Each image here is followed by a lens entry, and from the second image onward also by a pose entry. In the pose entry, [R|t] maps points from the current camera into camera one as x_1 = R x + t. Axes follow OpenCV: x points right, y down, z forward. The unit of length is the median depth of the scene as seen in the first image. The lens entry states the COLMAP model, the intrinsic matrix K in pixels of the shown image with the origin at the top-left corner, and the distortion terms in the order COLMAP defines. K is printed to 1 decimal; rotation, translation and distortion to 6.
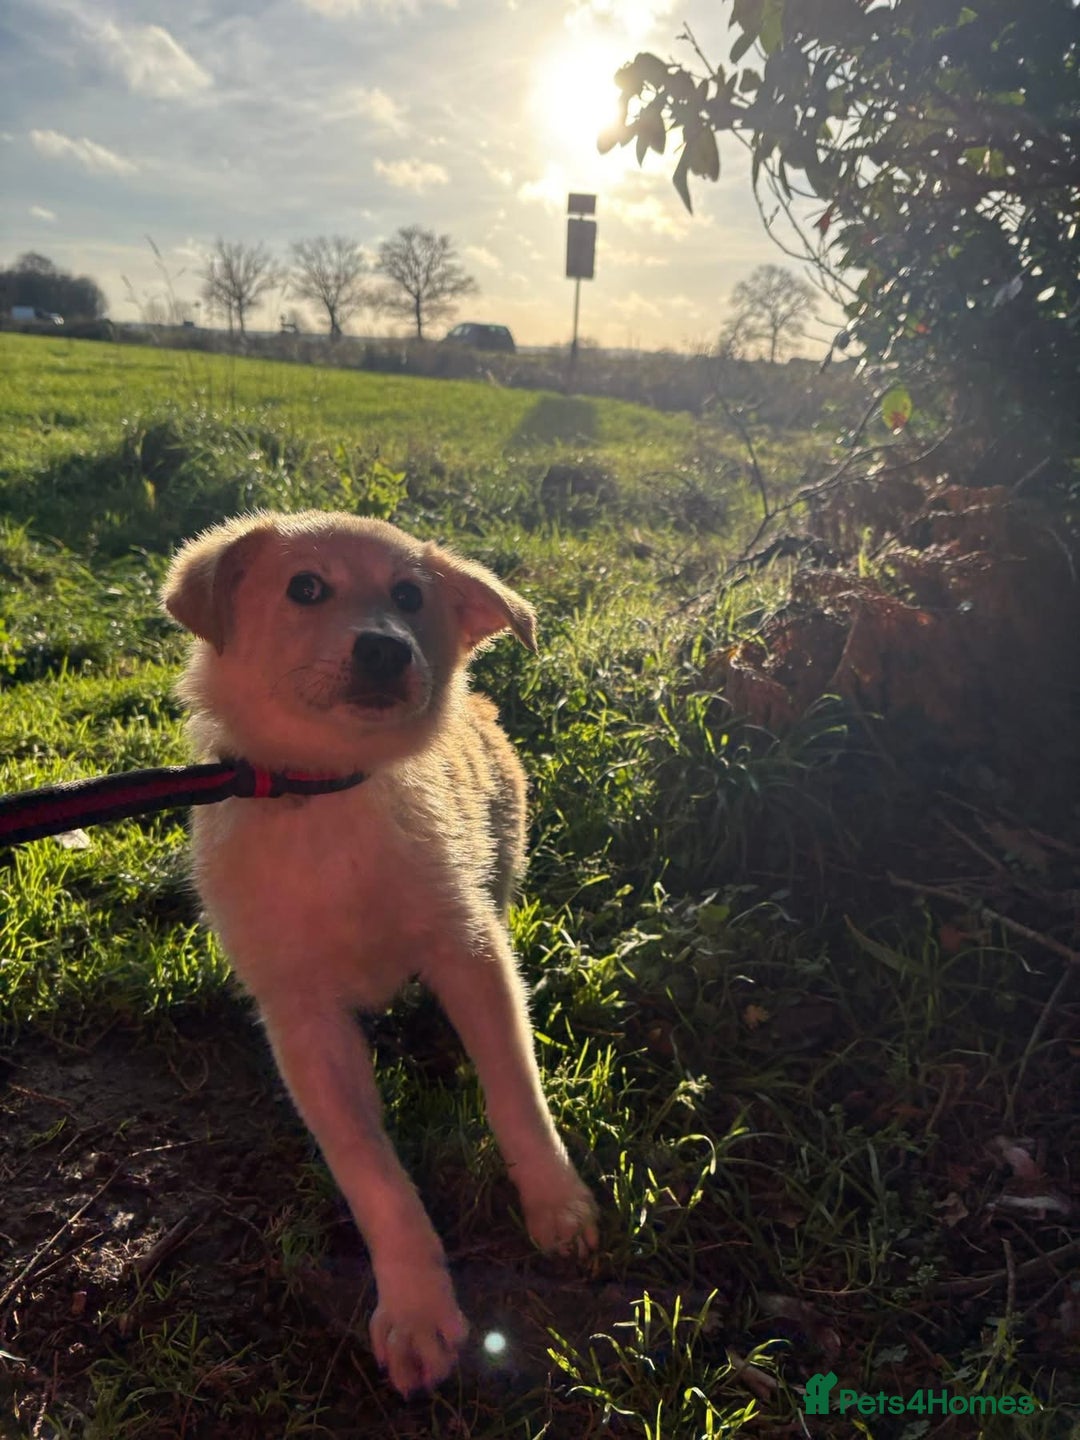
lens RADIAL K [[1103.9, 0, 540.0], [0, 1103.9, 720.0], [0, 0, 1]] dist [-0.002758, -0.005738]
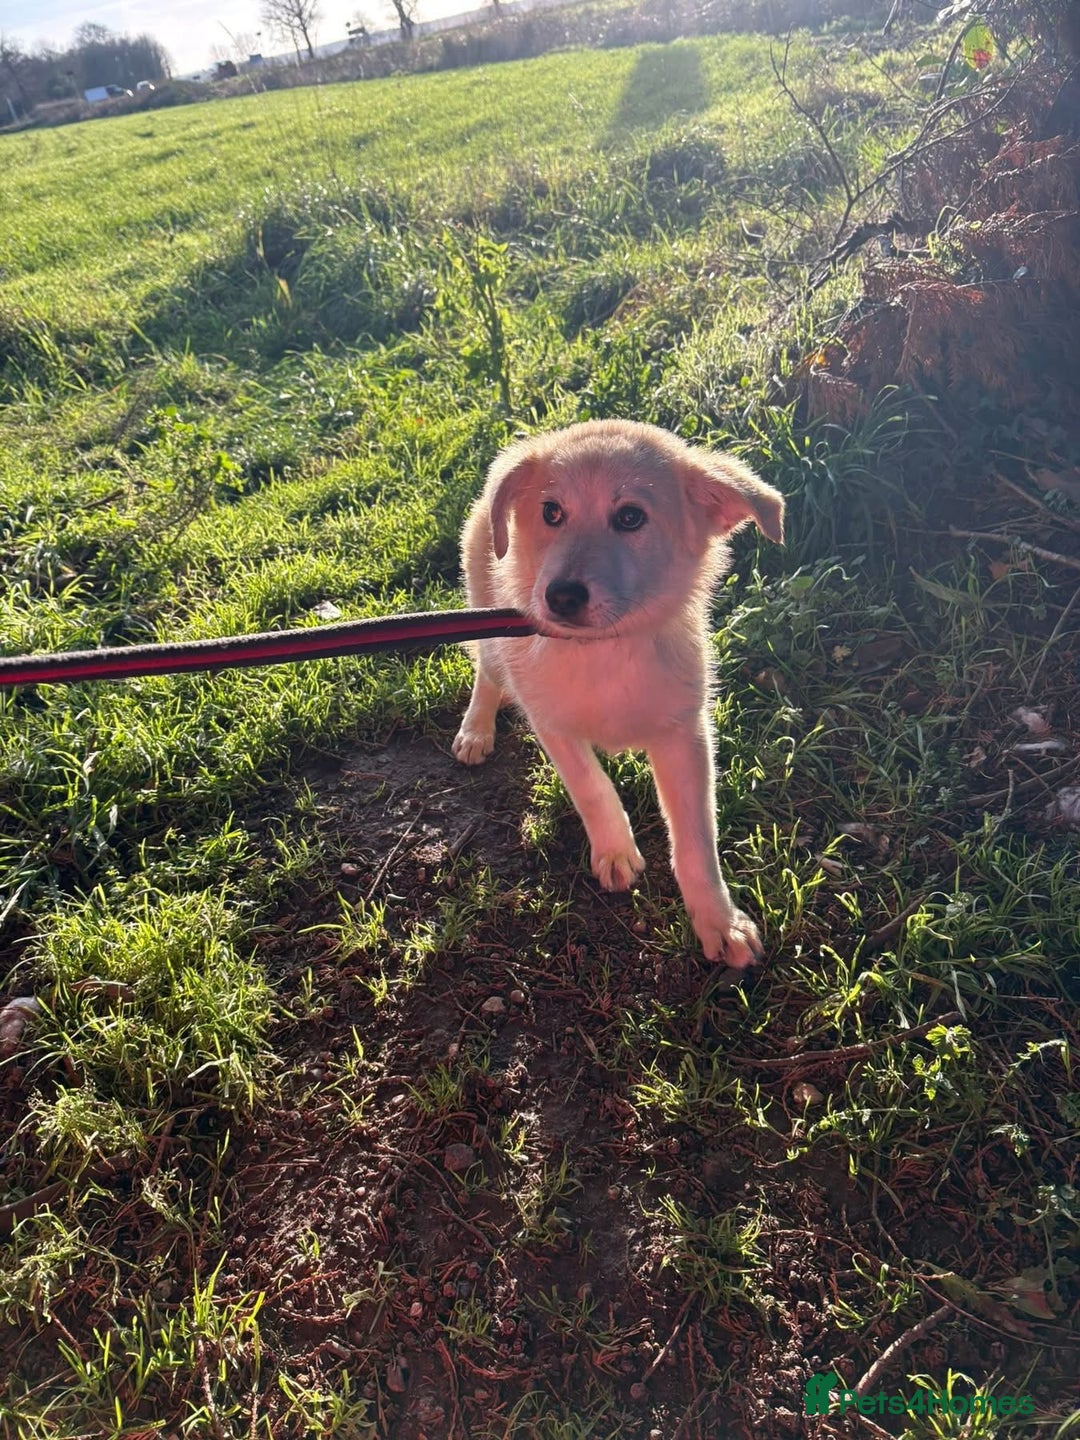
lens RADIAL K [[1103.9, 0, 540.0], [0, 1103.9, 720.0], [0, 0, 1]] dist [-0.002758, -0.005738]
pose [[0.971301, -0.152189, -0.182795, 0.048285], [0.194216, 0.951116, 0.240121, -0.033252], [0.137315, -0.268731, 0.953377, -0.239233]]
